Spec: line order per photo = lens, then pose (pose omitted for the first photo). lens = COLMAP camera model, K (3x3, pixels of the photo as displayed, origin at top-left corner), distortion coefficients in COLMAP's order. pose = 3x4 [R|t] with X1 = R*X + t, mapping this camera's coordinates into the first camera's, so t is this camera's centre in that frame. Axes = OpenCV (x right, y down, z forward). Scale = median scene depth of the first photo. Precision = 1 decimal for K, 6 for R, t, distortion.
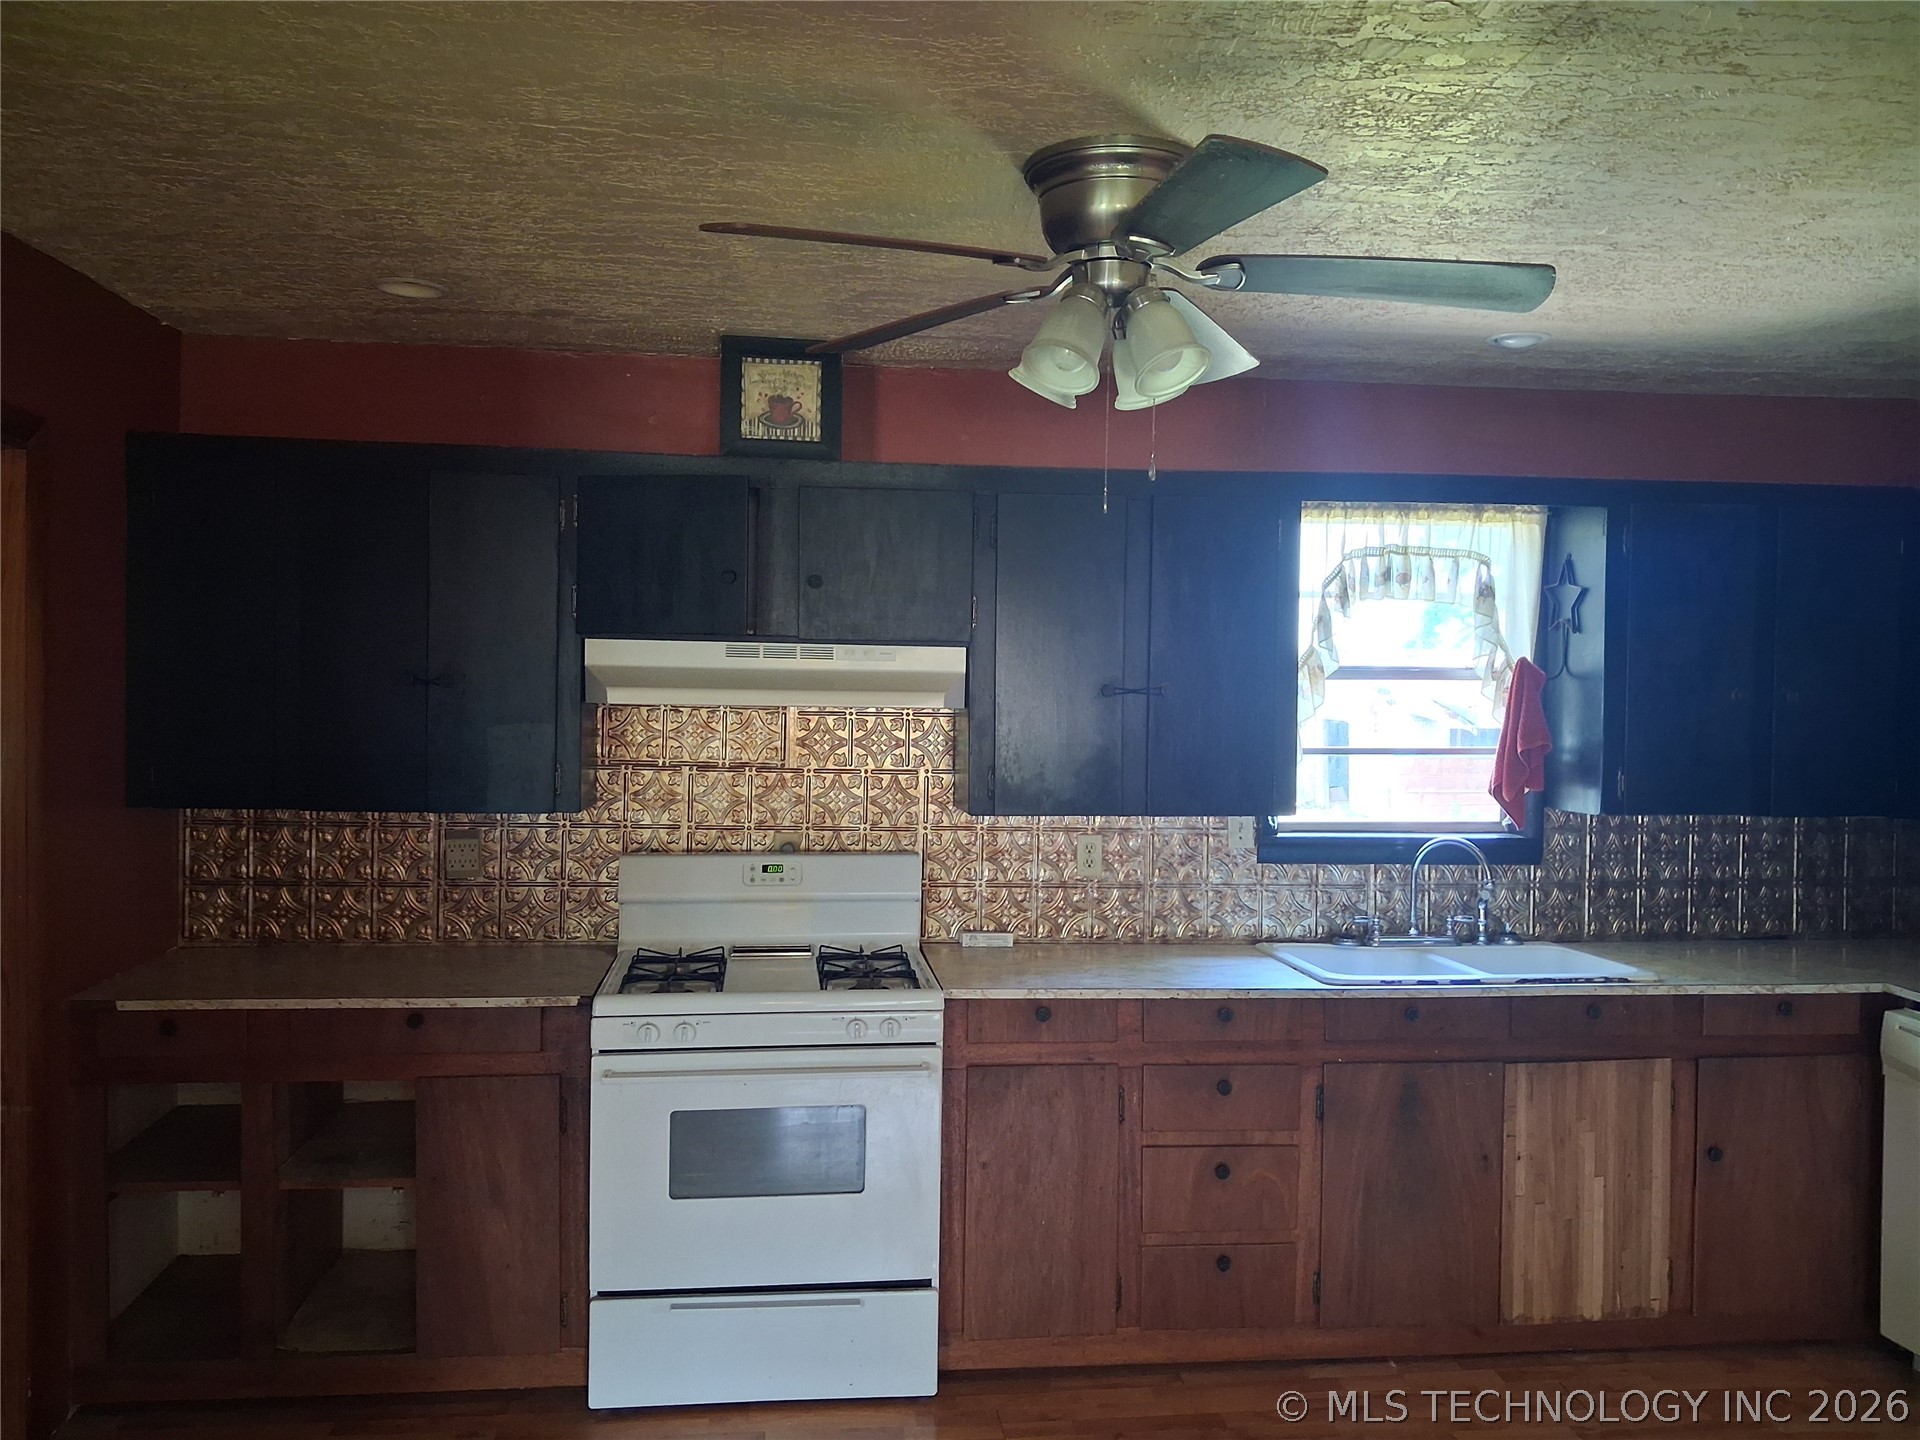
lens RADIAL K [[1494.9, 0, 959.8], [0, 1494.9, 747.4], [0, 0, 1]] dist [0.101998, -0.175515]
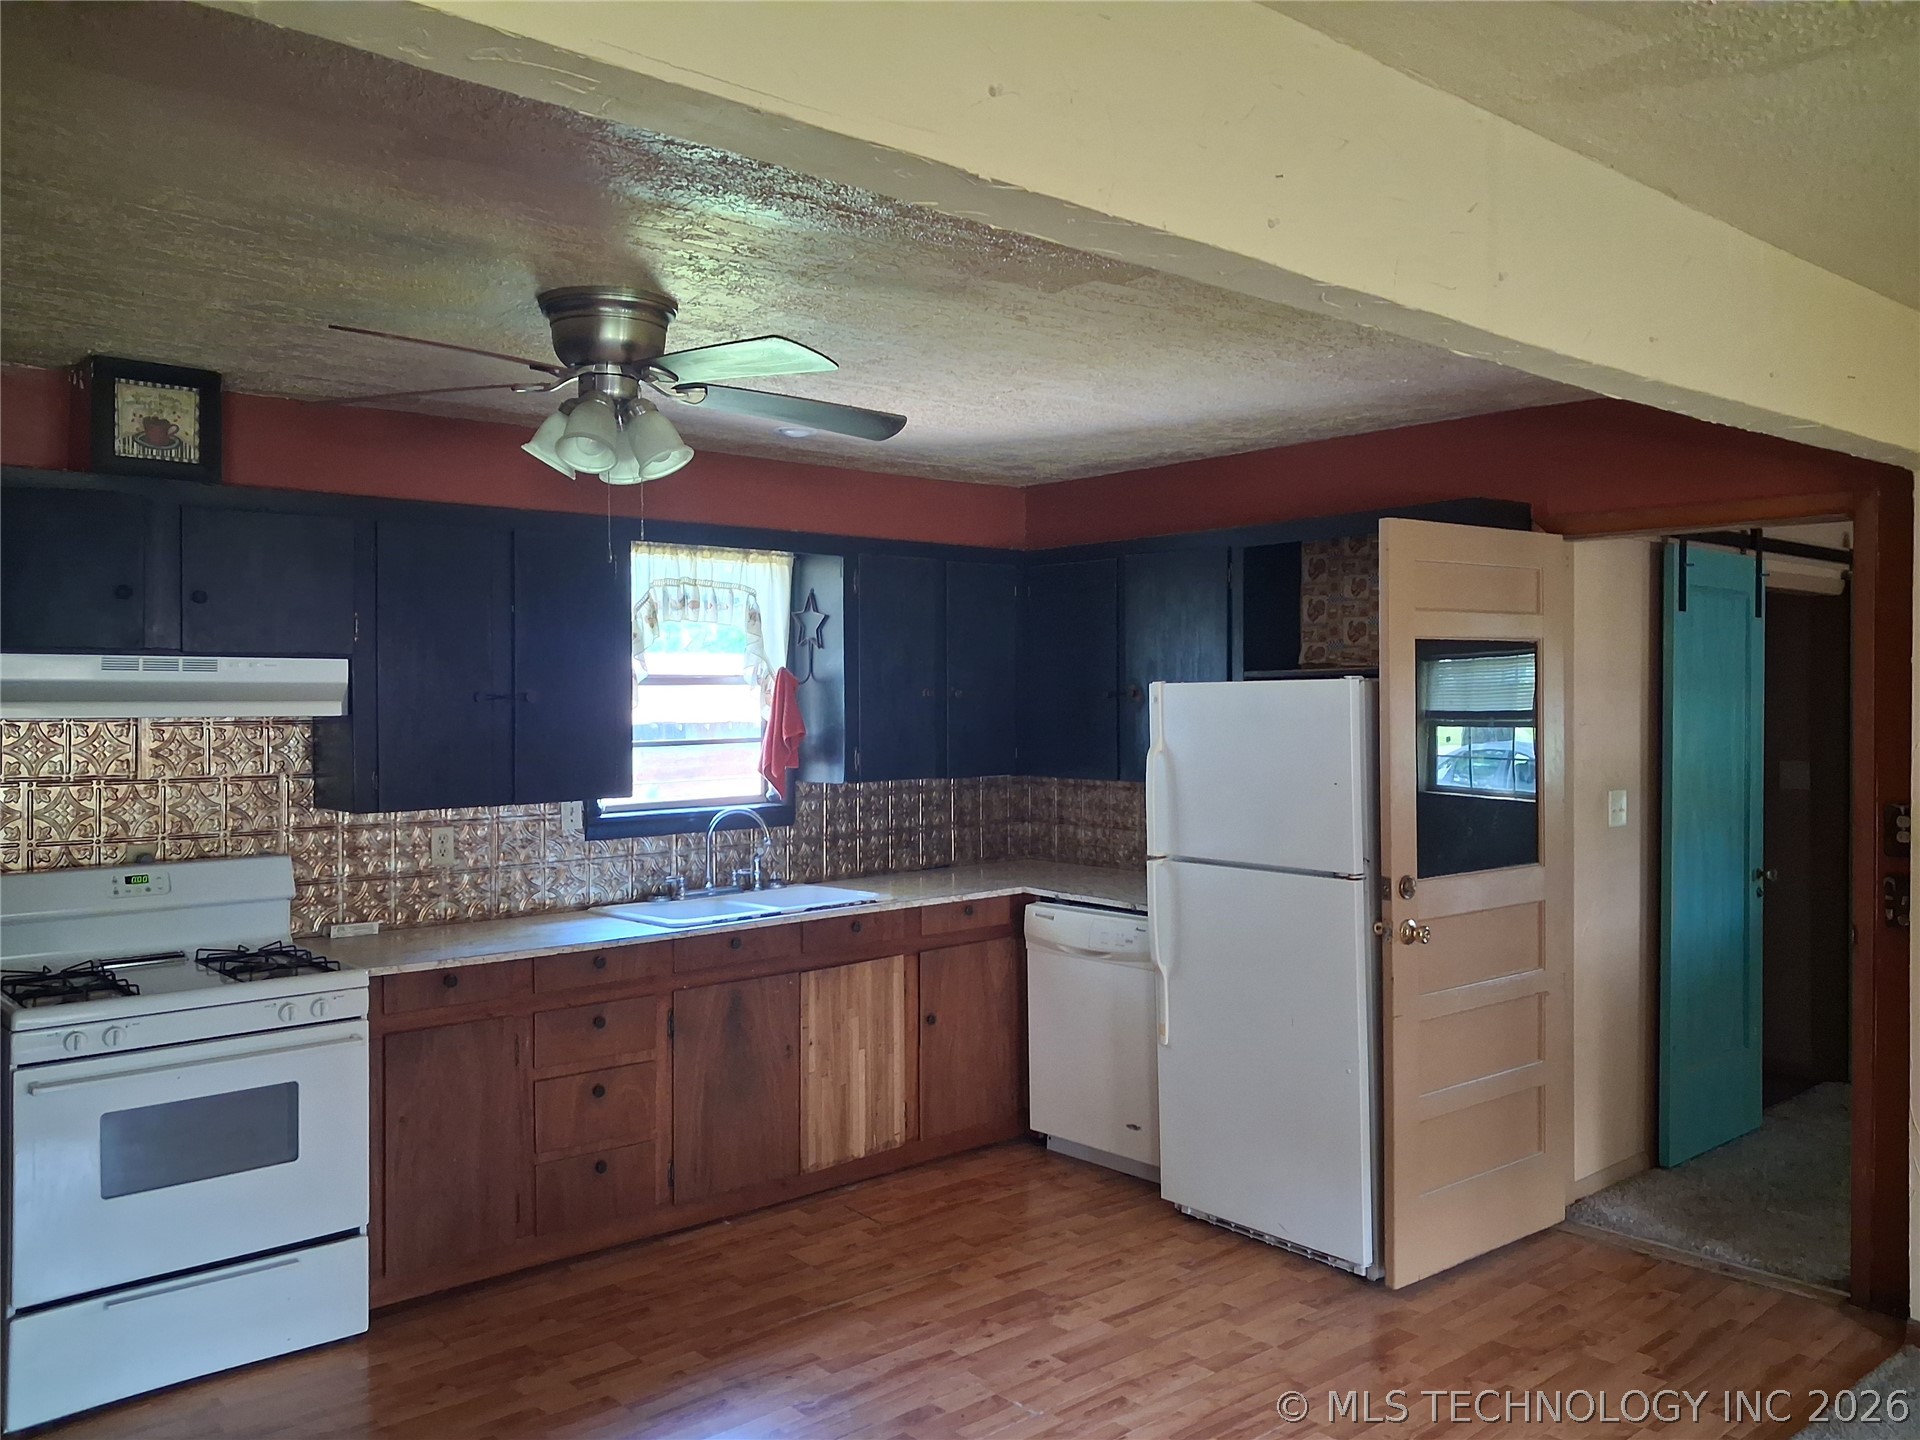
lens RADIAL K [[1521.9, 0, 960.0], [0, 1521.9, 720.0], [0, 0, 1]] dist [0.165142, -0.310401]
pose [[0.820292, -0.025851, 0.571361, -0.259408], [0.036982, 0.999285, -0.007882, 0.002489], [-0.570748, 0.027596, 0.820661, -0.171588]]
